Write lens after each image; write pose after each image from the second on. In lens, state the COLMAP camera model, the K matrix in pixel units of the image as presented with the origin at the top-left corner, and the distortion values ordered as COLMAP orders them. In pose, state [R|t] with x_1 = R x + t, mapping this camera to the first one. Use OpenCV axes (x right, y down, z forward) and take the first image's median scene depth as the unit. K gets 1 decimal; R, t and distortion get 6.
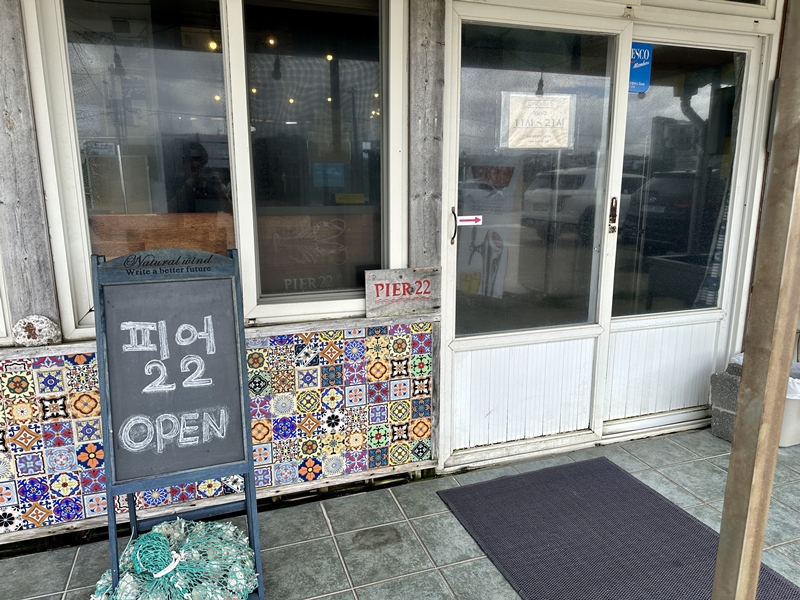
lens RADIAL K [[564.3, 0, 401.0], [0, 564.3, 298.8], [0, 0, 1]] dist [0.018521, -0.003744]
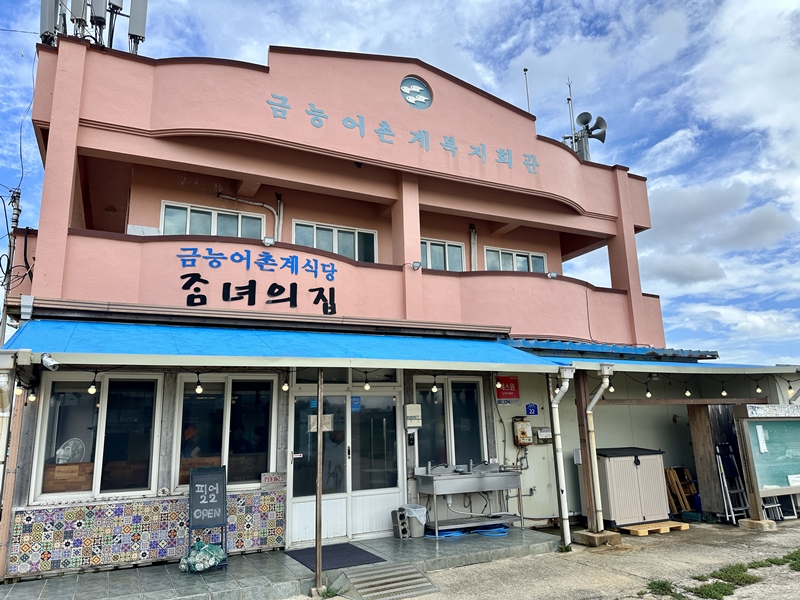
lens RADIAL K [[564.3, 0, 398.7], [0, 564.3, 299.3], [0, 0, 1]] dist [0.018521, -0.003744]
pose [[0.991349, 0.000787, 0.131247, 0.276995], [0.053428, 0.910958, -0.409024, 0.393951], [-0.119882, 0.412498, 0.903036, -2.321042]]
